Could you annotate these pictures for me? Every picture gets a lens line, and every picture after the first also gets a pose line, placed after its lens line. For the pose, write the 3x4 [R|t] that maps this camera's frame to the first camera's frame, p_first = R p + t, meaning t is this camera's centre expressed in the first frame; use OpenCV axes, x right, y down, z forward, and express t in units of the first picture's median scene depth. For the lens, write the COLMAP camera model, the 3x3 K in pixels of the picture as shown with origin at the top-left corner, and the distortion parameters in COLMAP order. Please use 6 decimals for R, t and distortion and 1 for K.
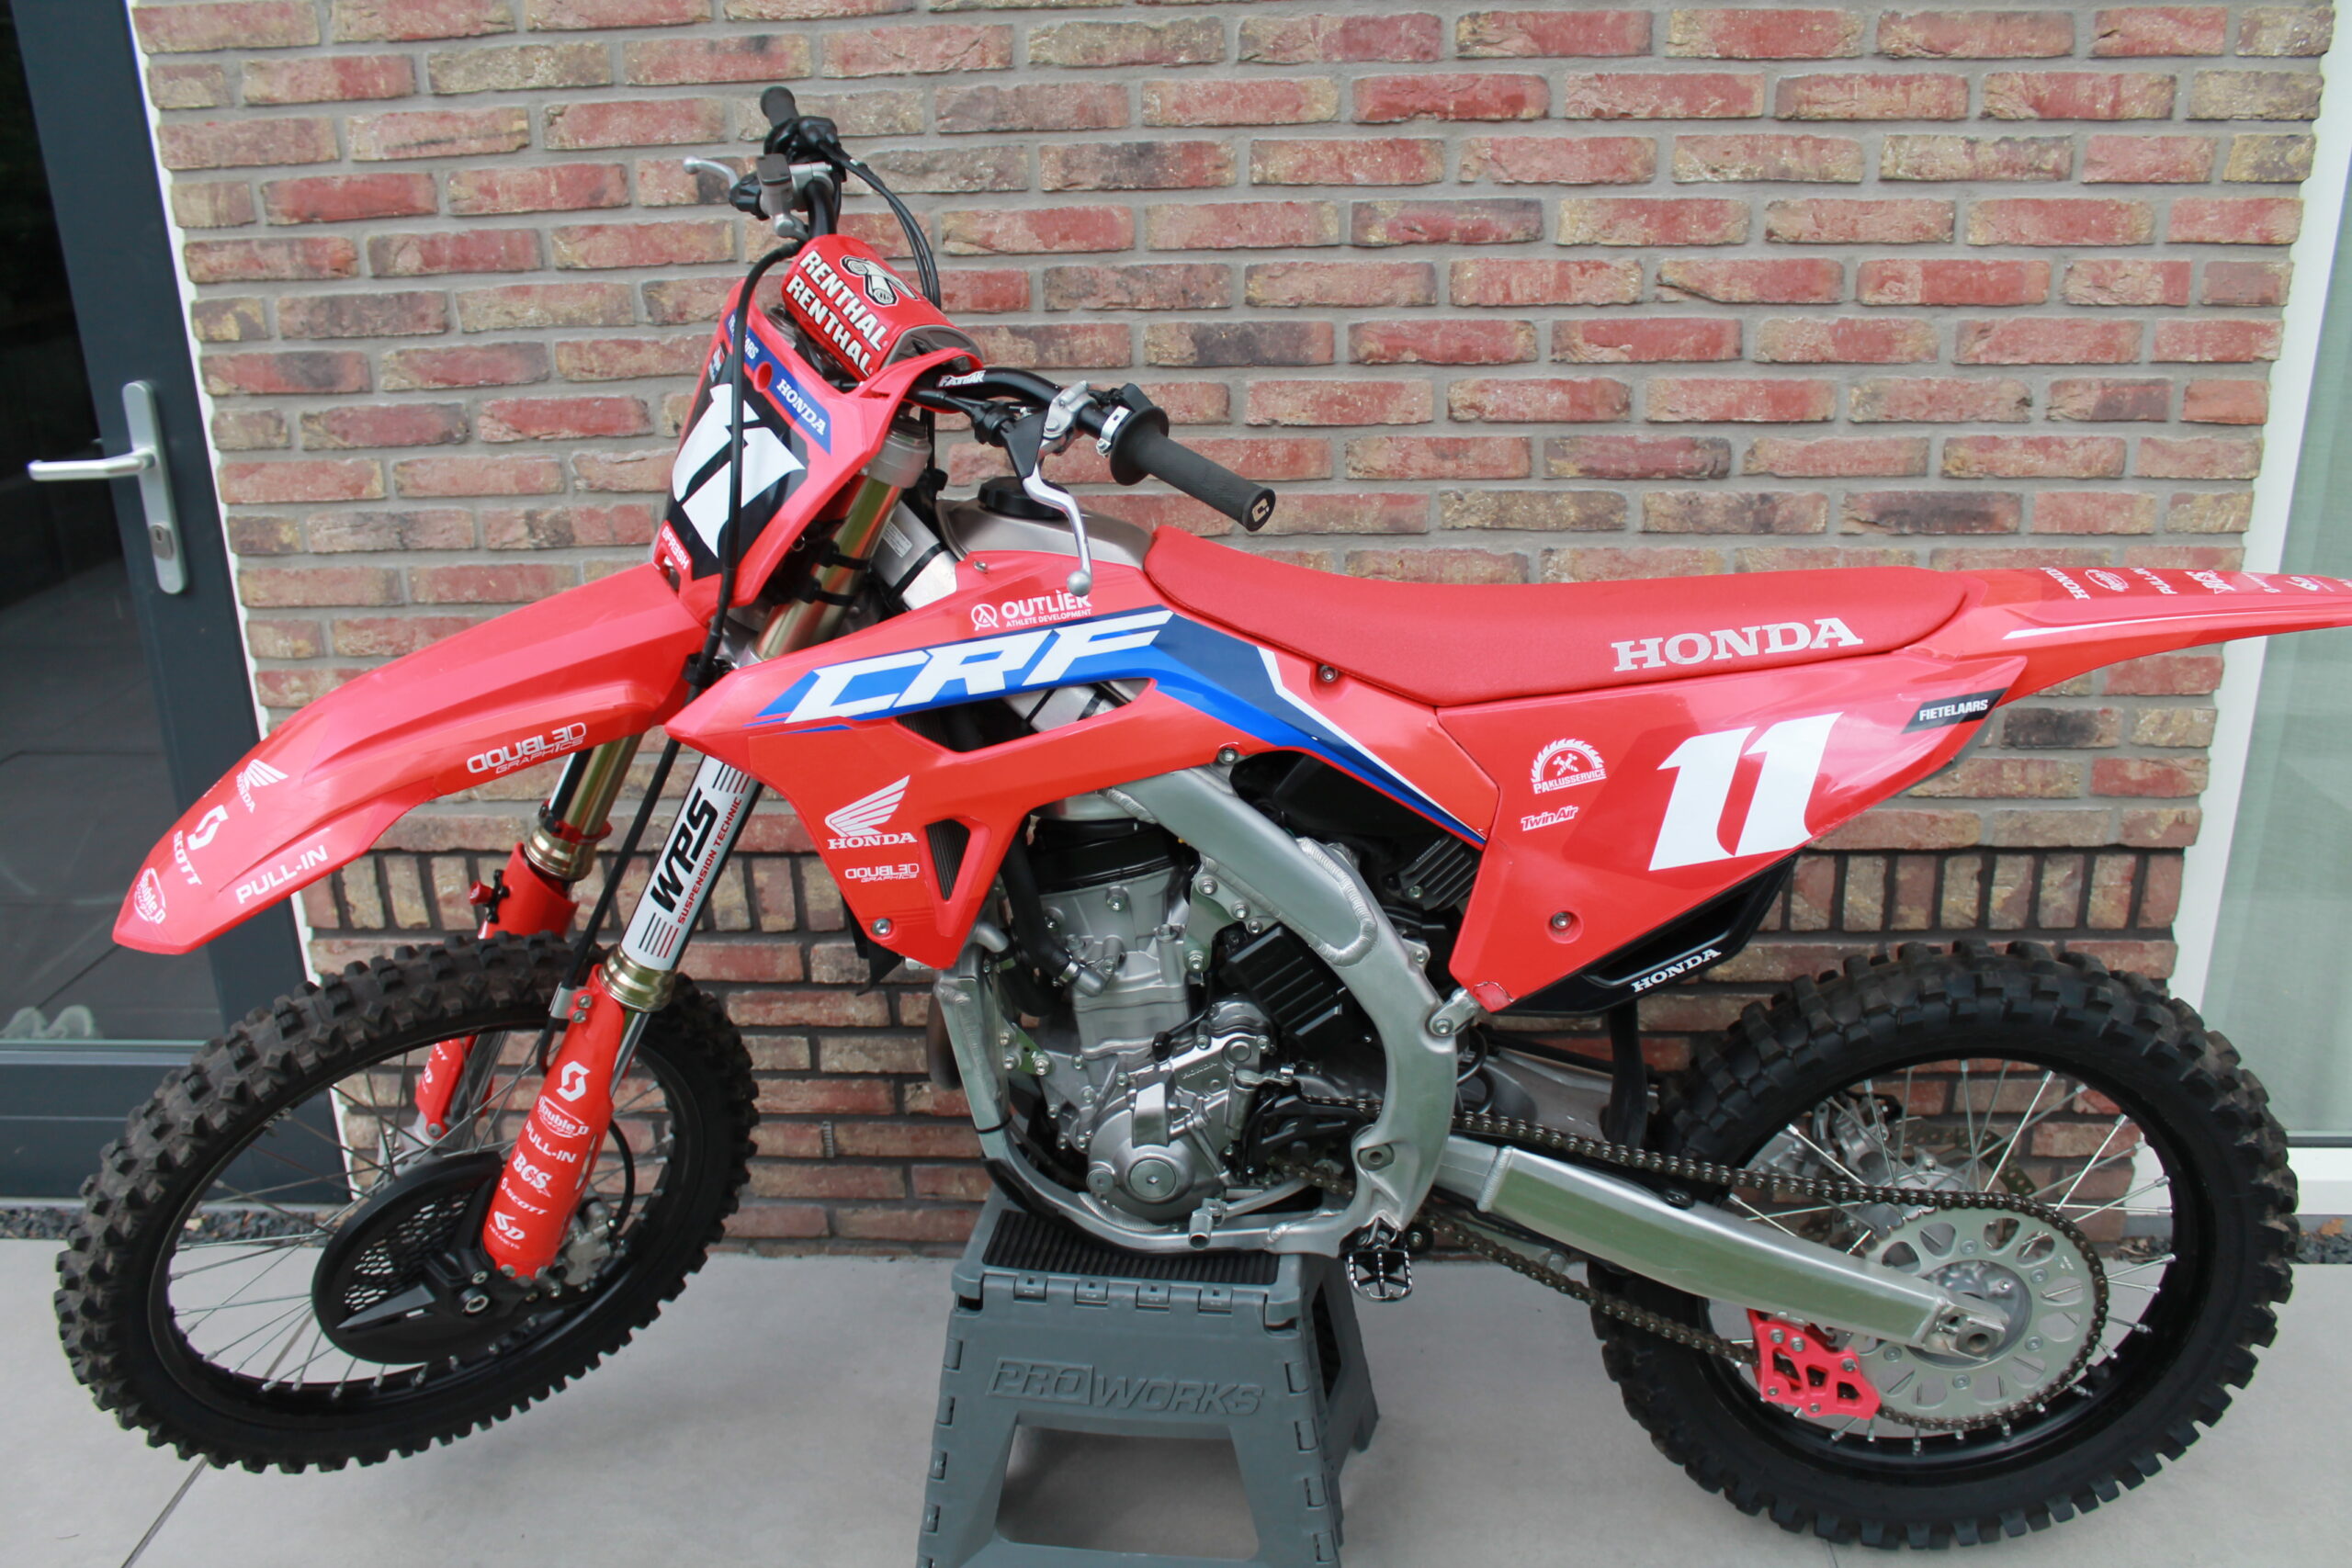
lens RADIAL K [[1958.6, 0, 1184.7], [0, 1958.6, 782.9], [0, 0, 1]] dist [-0.162809, 0.132952]
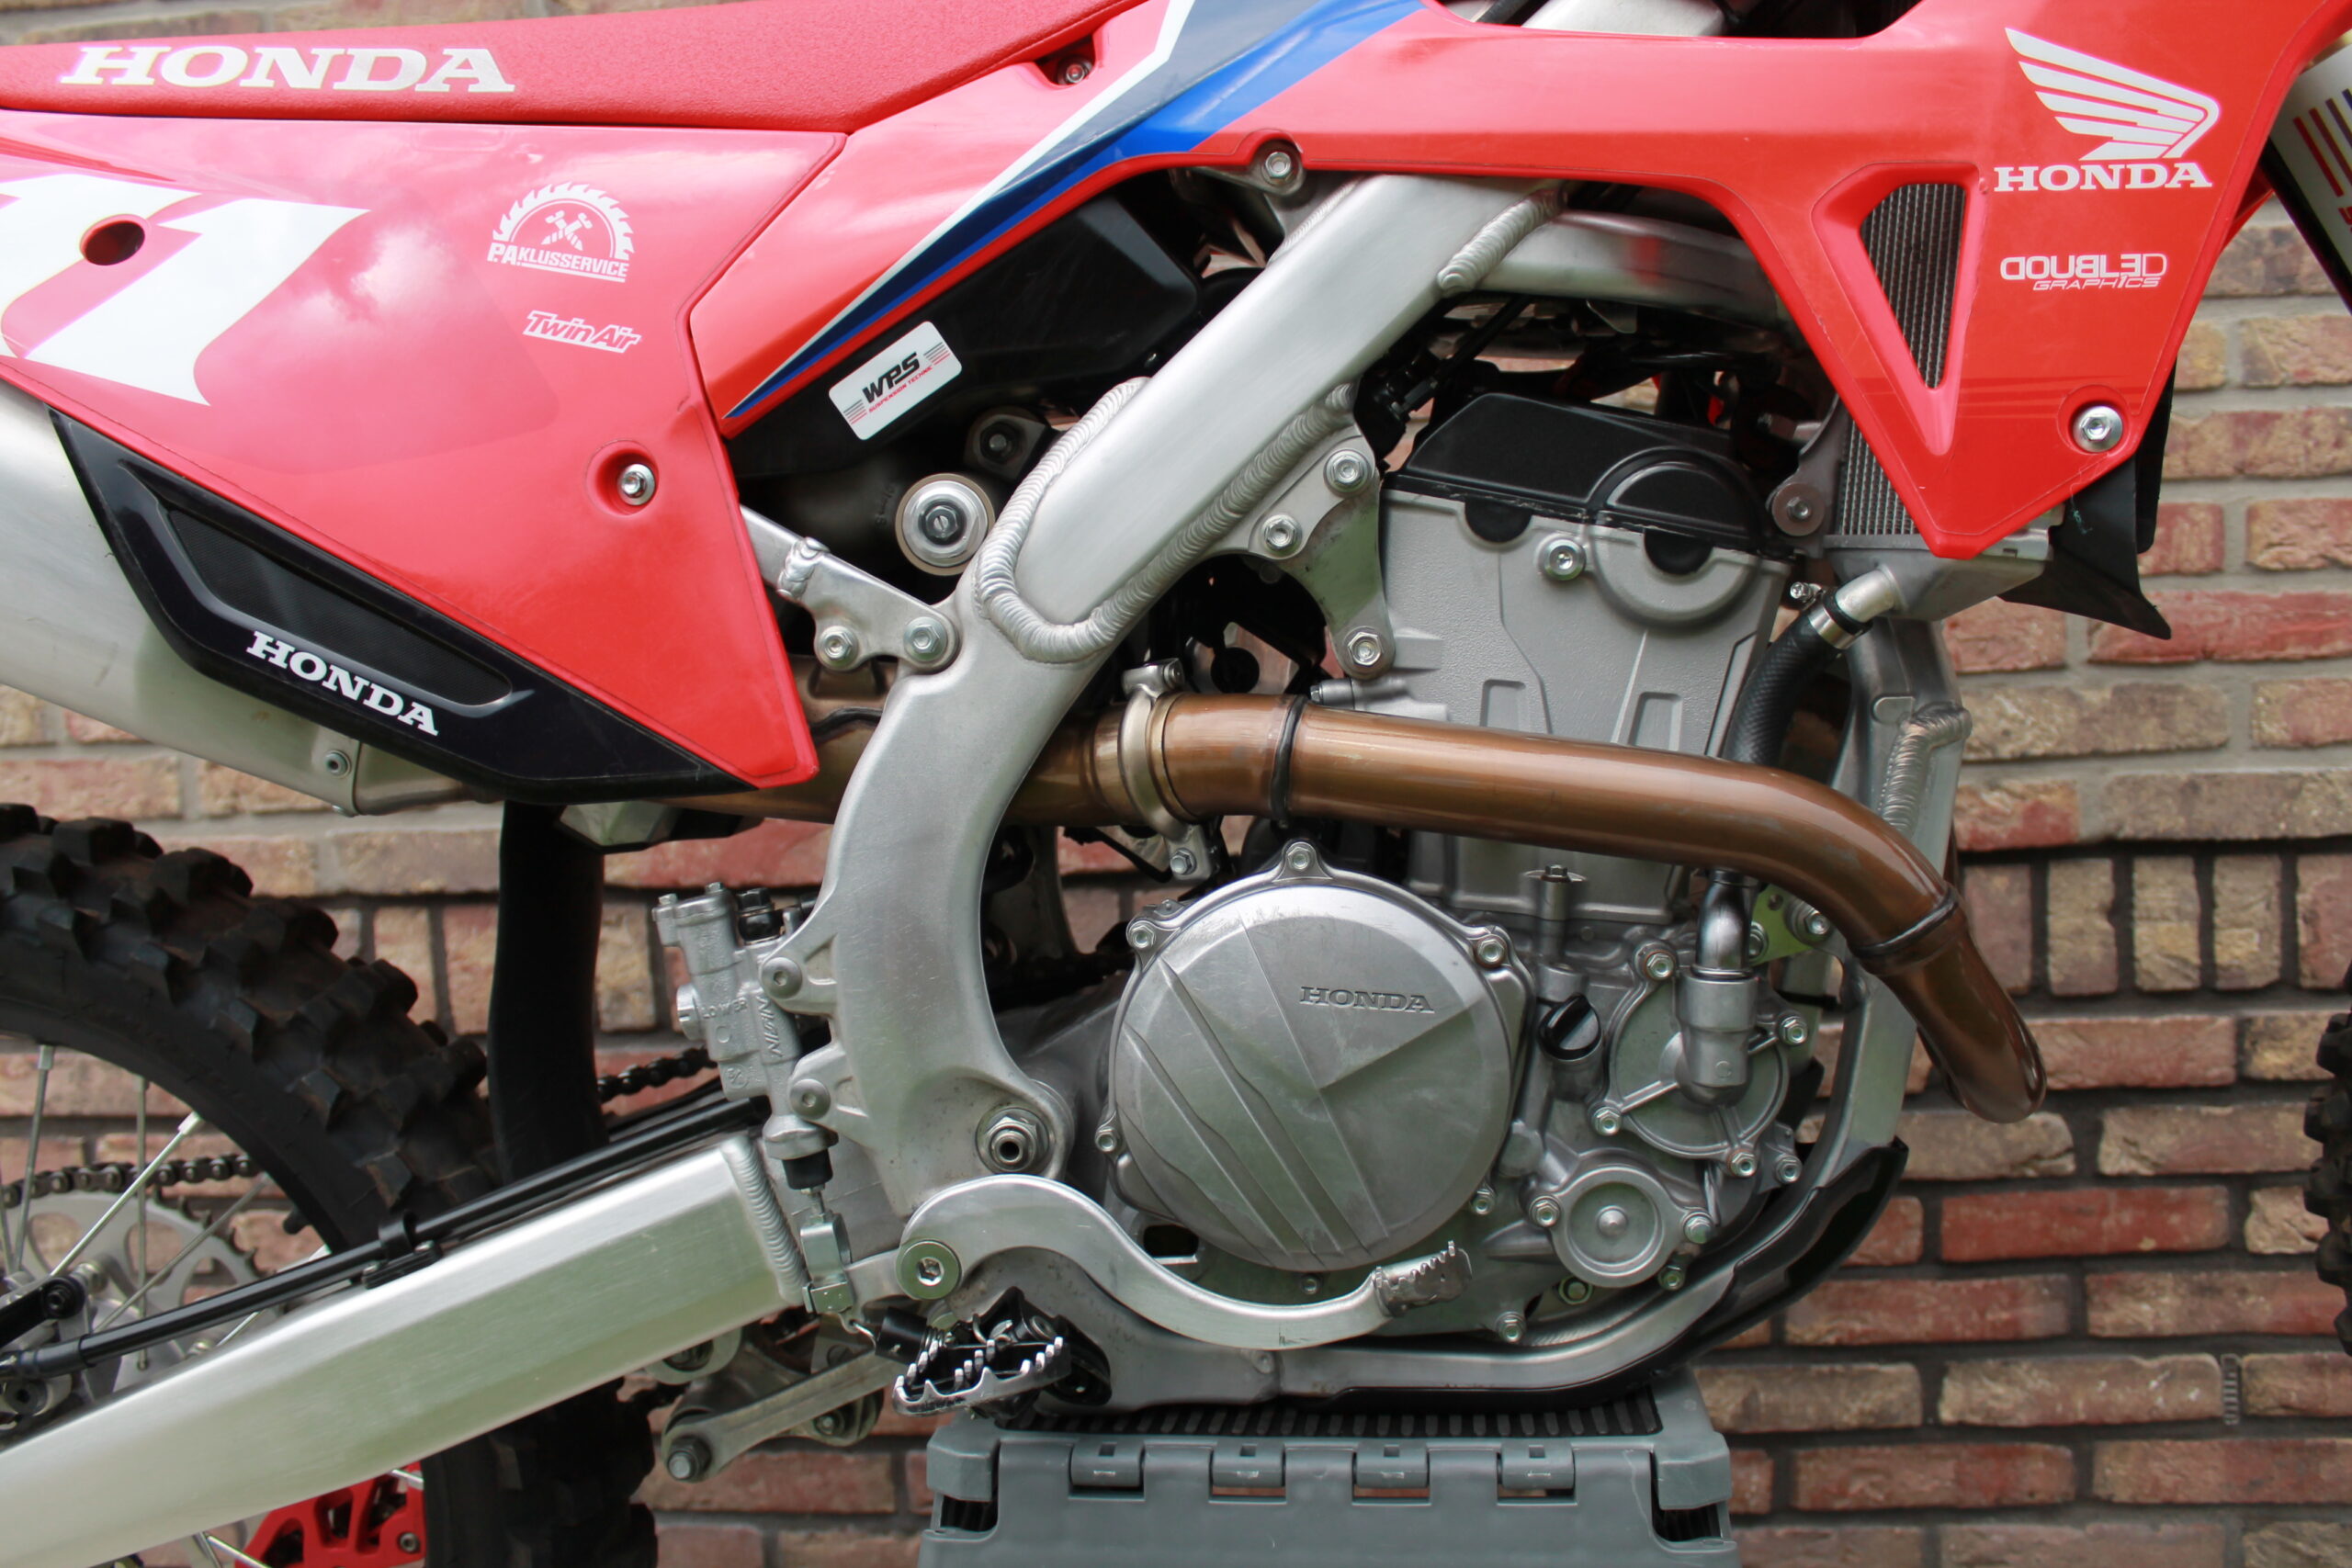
lens RADIAL K [[1958.6, 0, 1175.7], [0, 1958.6, 795.1], [0, 0, 1]] dist [-0.162809, 0.132952]
pose [[0.998819, -0.013783, -0.046590, -0.033948], [0.000127, 0.959656, -0.281178, 0.205143], [0.048586, 0.280840, 0.958524, 0.465509]]
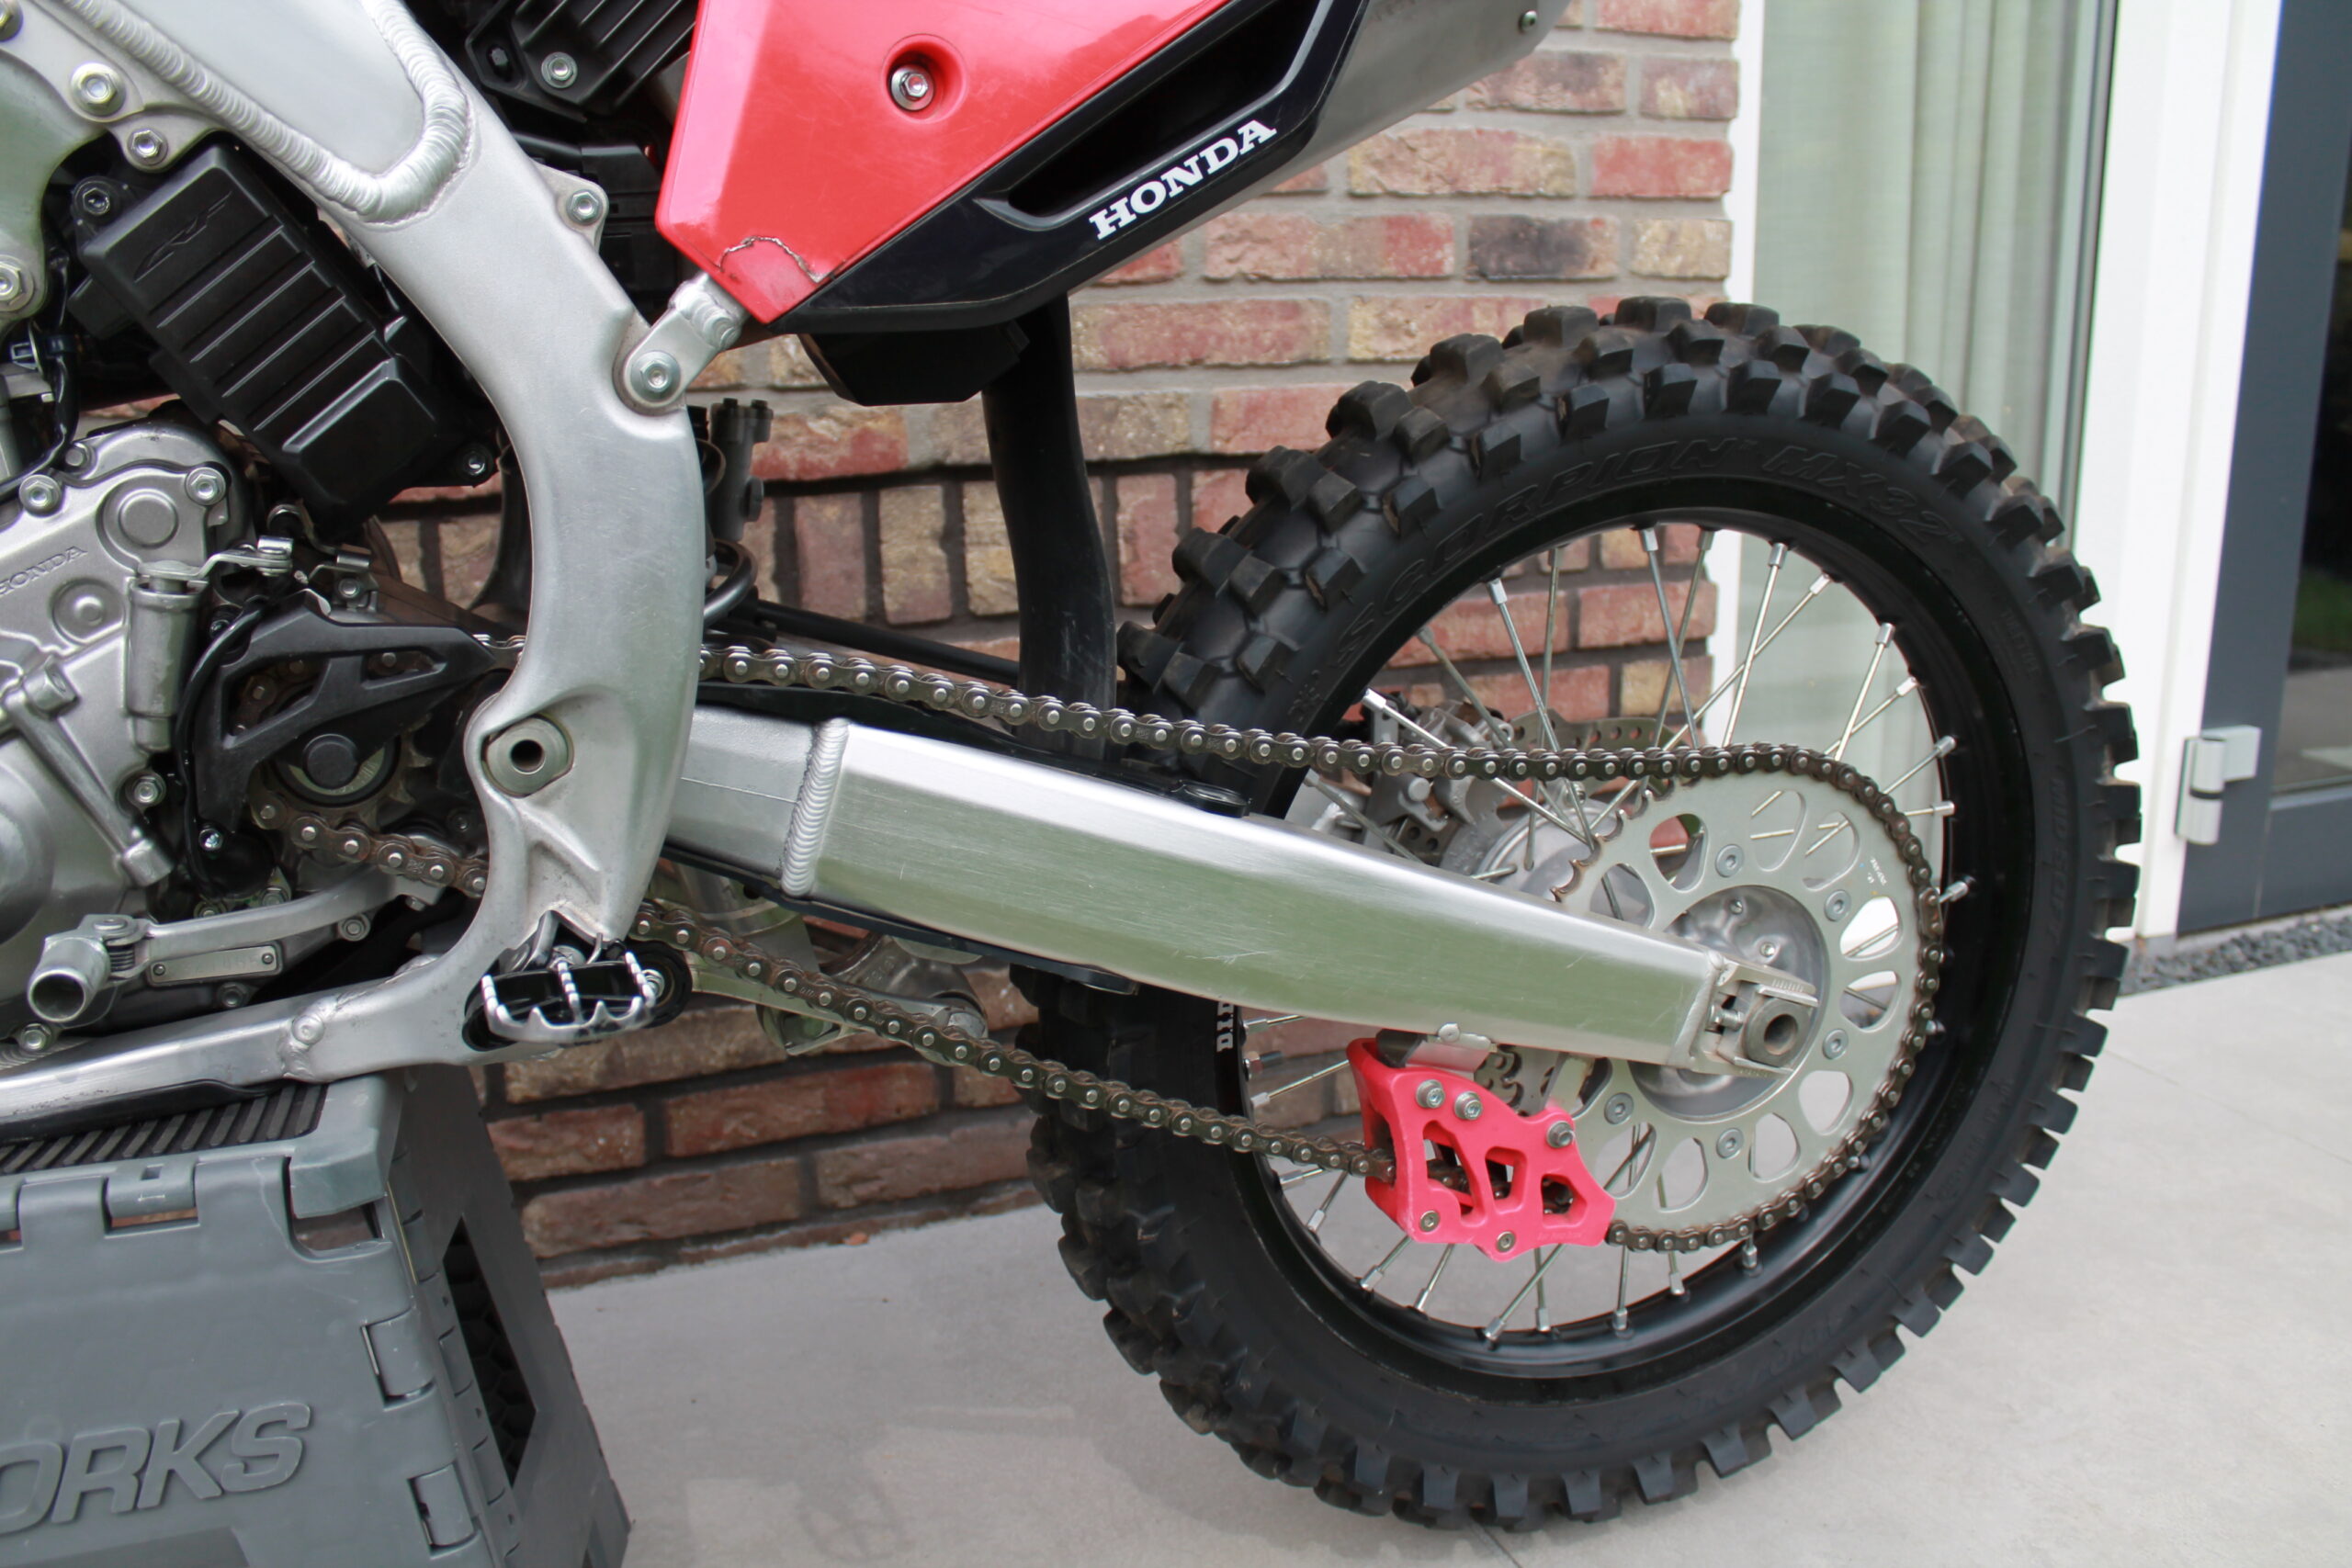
lens RADIAL K [[1958.6, 0, 1177.2], [0, 1958.6, 762.0], [0, 0, 1]] dist [-0.162809, 0.132952]
pose [[0.907078, -0.091840, 0.410823, 0.047046], [0.141405, 0.985680, -0.091866, 0.209653], [-0.396503, 0.141422, 0.907075, 0.486416]]
